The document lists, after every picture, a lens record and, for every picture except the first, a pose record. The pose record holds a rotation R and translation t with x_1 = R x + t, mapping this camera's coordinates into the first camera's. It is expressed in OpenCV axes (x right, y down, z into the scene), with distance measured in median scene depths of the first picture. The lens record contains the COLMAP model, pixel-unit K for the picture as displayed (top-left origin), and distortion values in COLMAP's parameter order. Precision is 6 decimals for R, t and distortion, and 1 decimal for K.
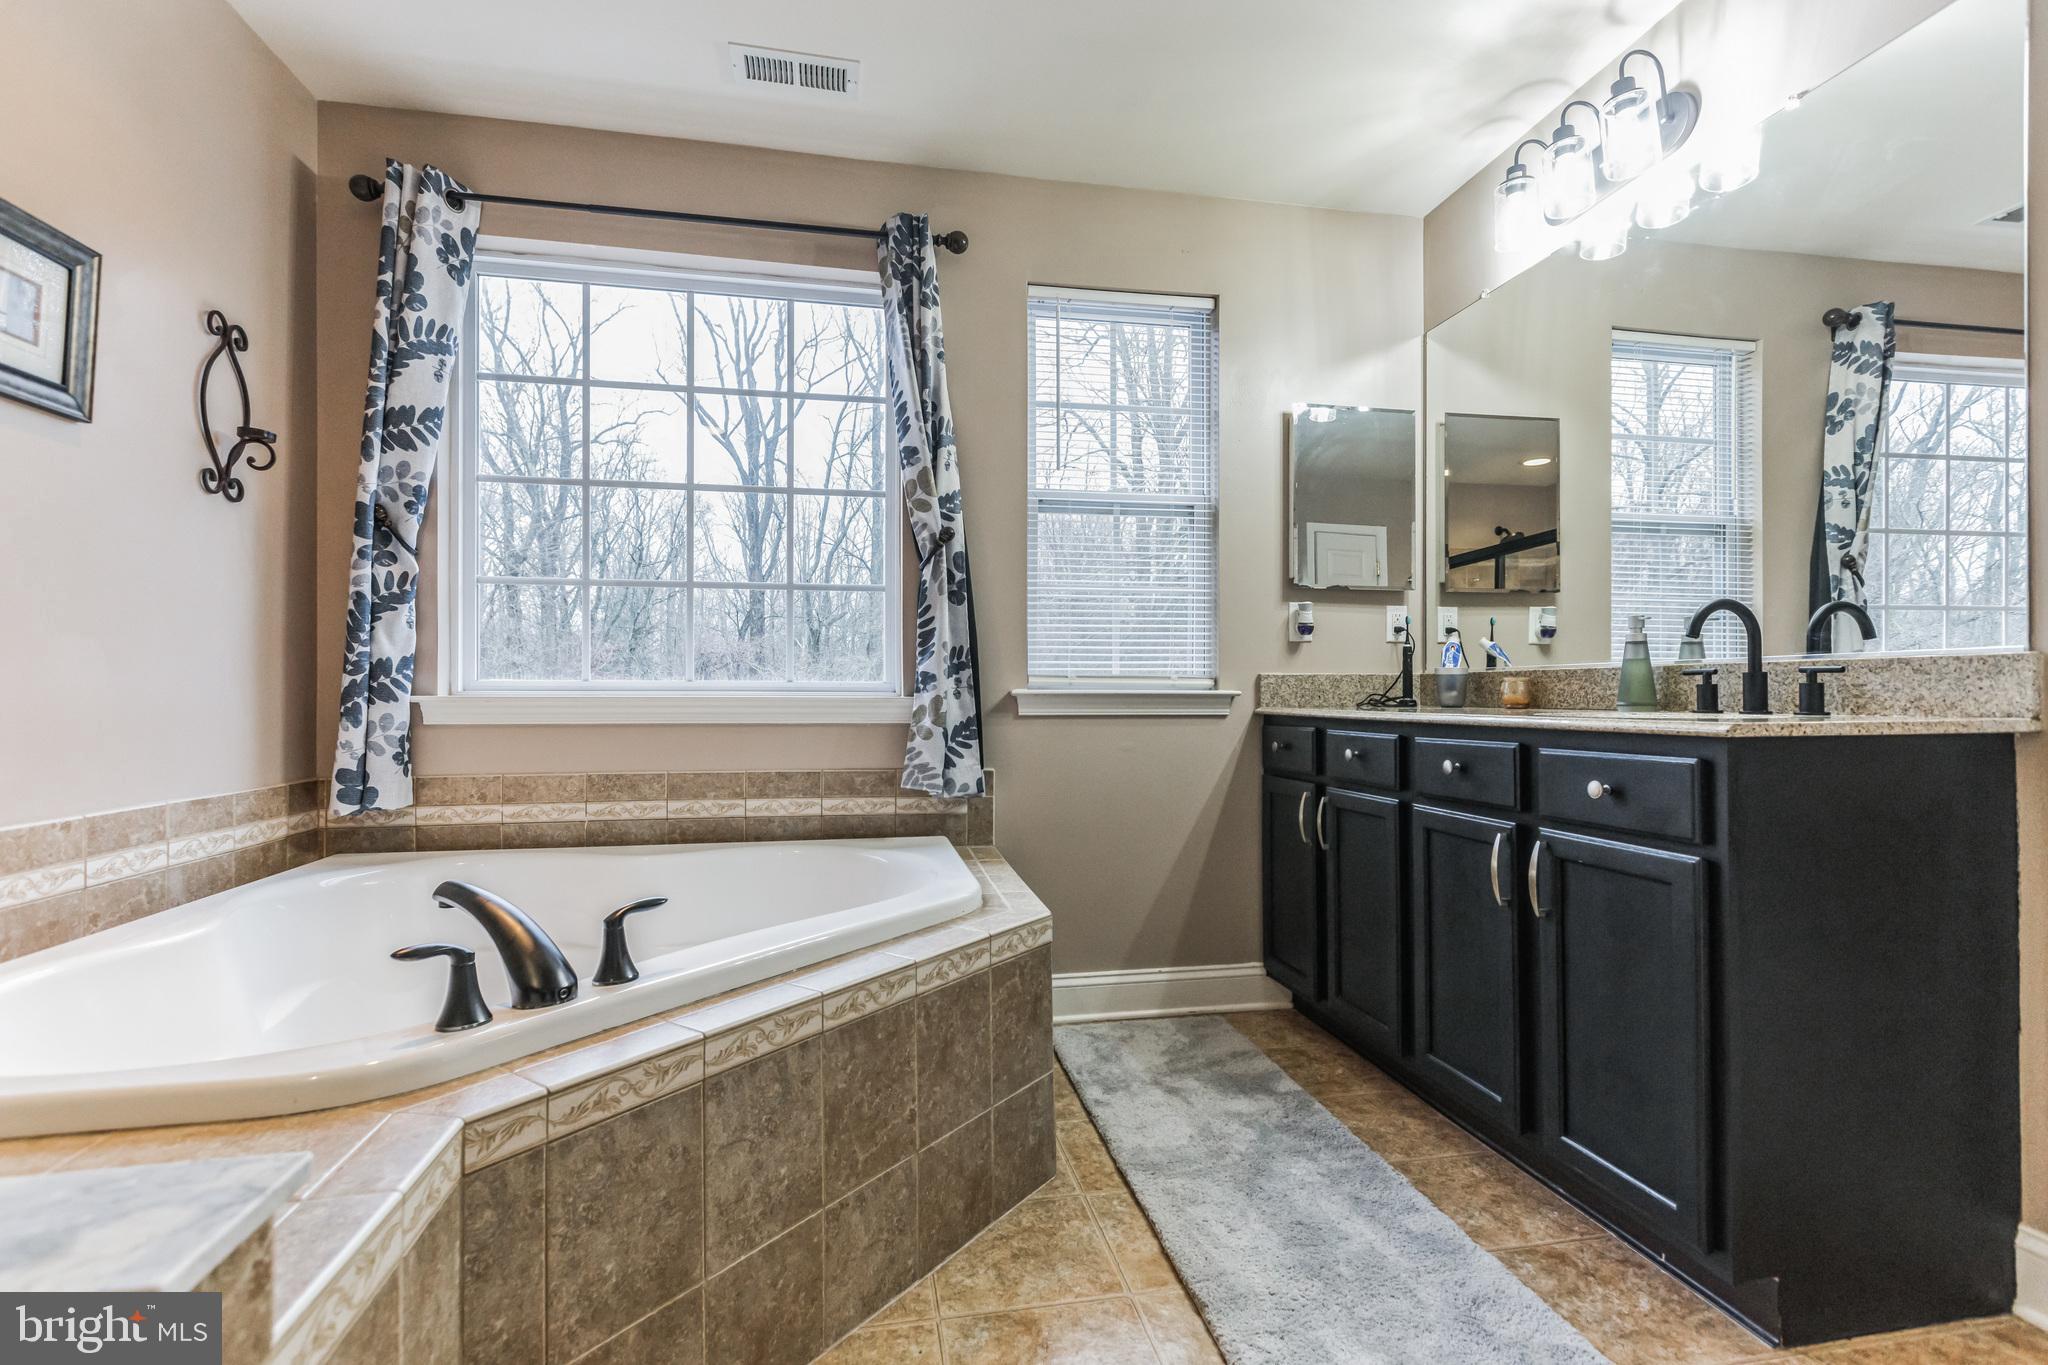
lens RADIAL K [[942.5, 0, 1027.8], [0, 942.5, 698.5], [0, 0, 1]] dist [0.004264, 0.000540]
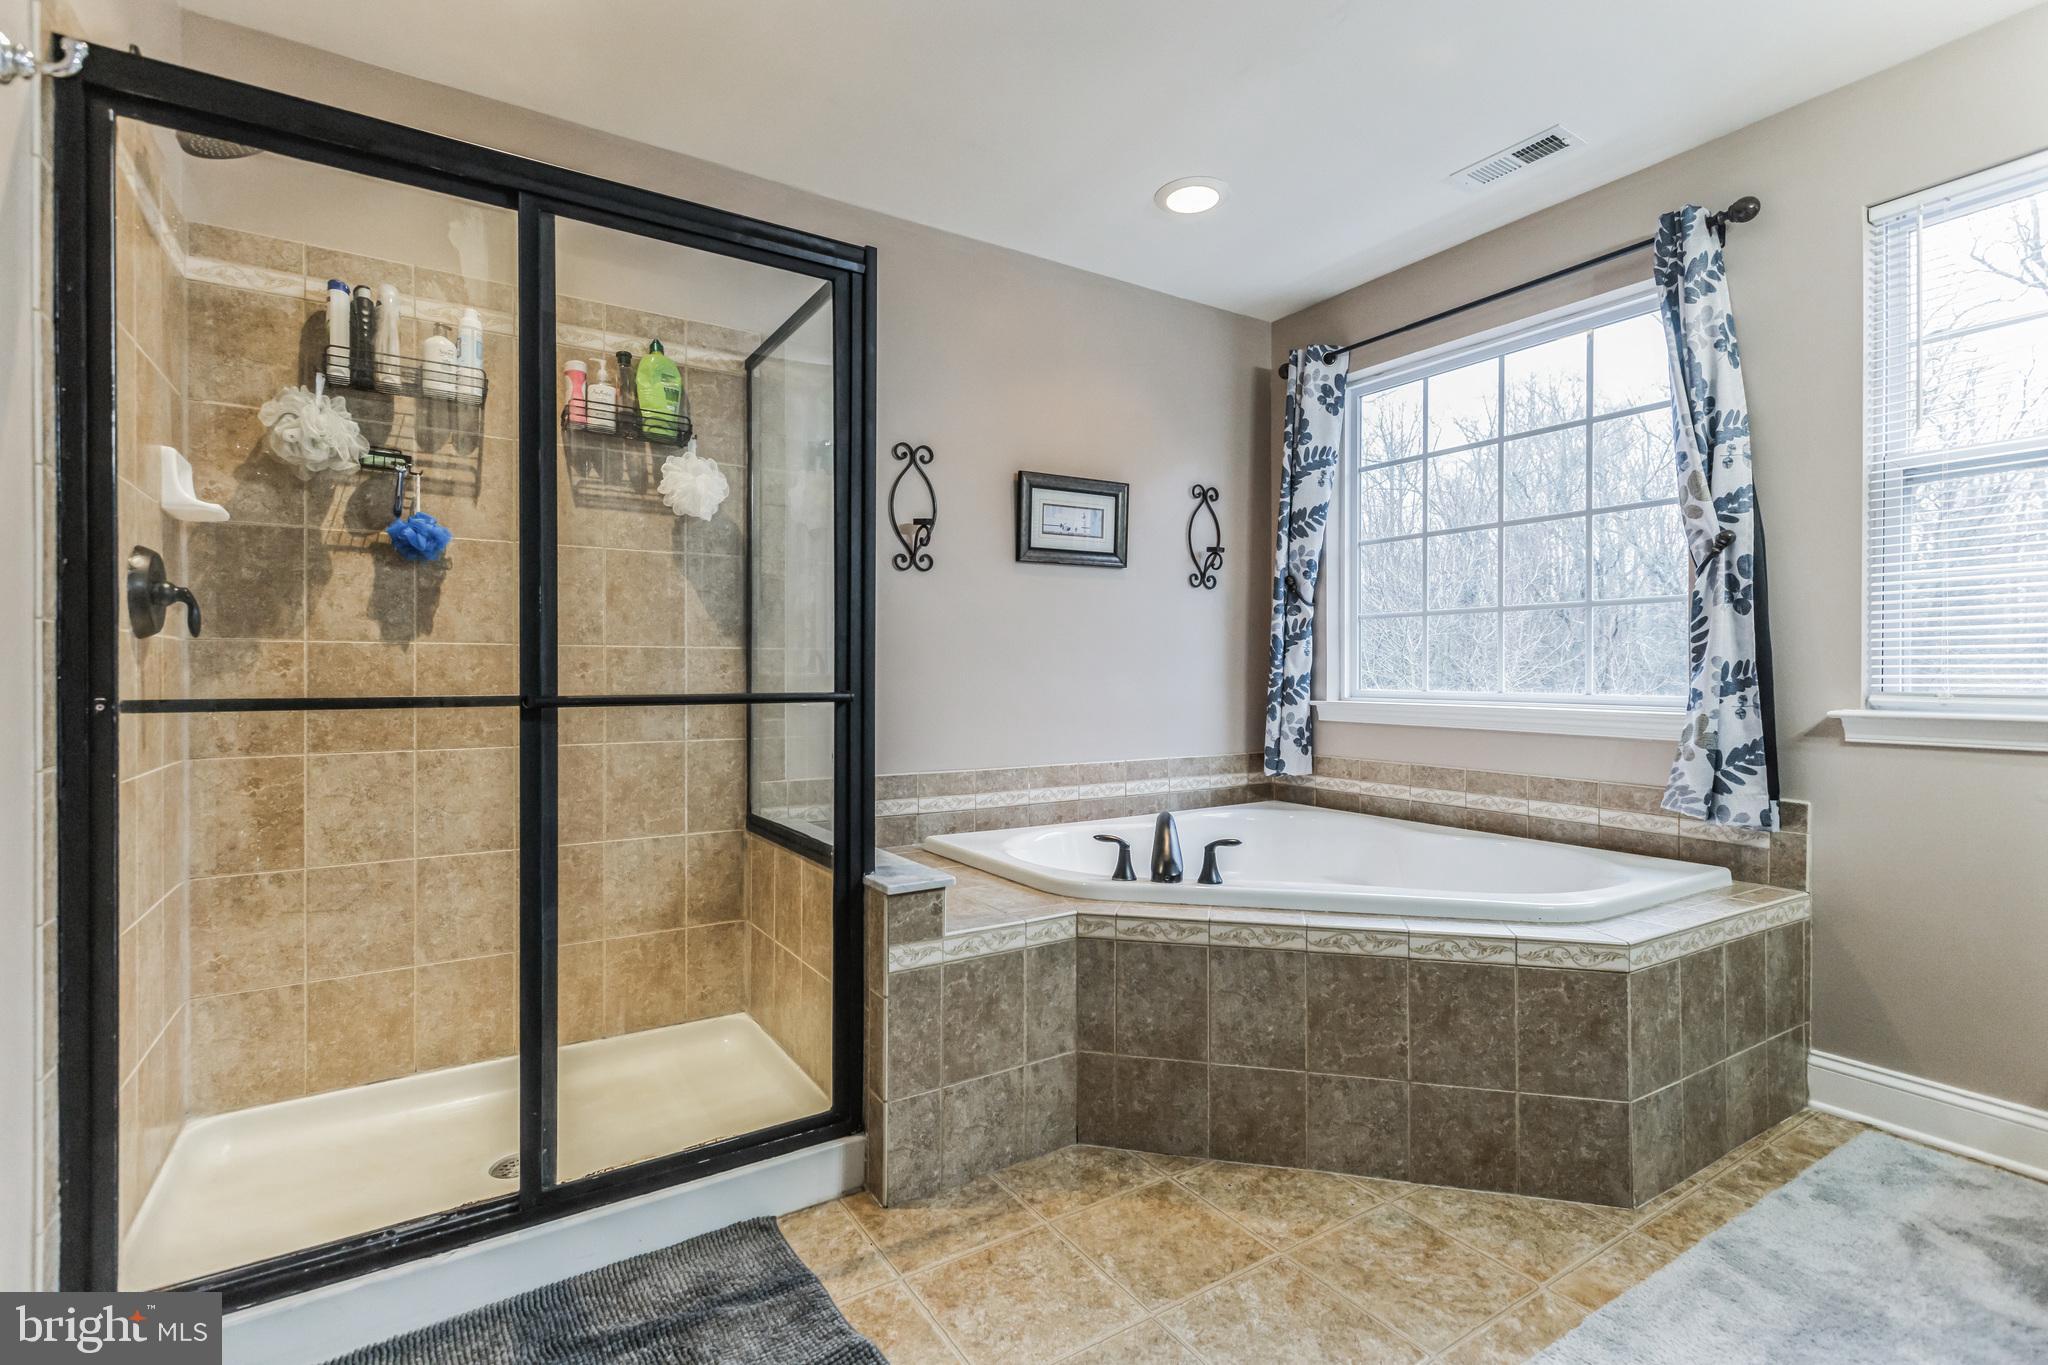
lens RADIAL K [[942.5, 0, 1027.8], [0, 942.5, 698.5], [0, 0, 1]] dist [0.004264, 0.000540]
pose [[0.371503, 0.025284, -0.928087, 0.564270], [-0.006487, 0.999675, 0.024638, -0.040648], [0.928409, -0.003133, 0.371546, 0.035546]]
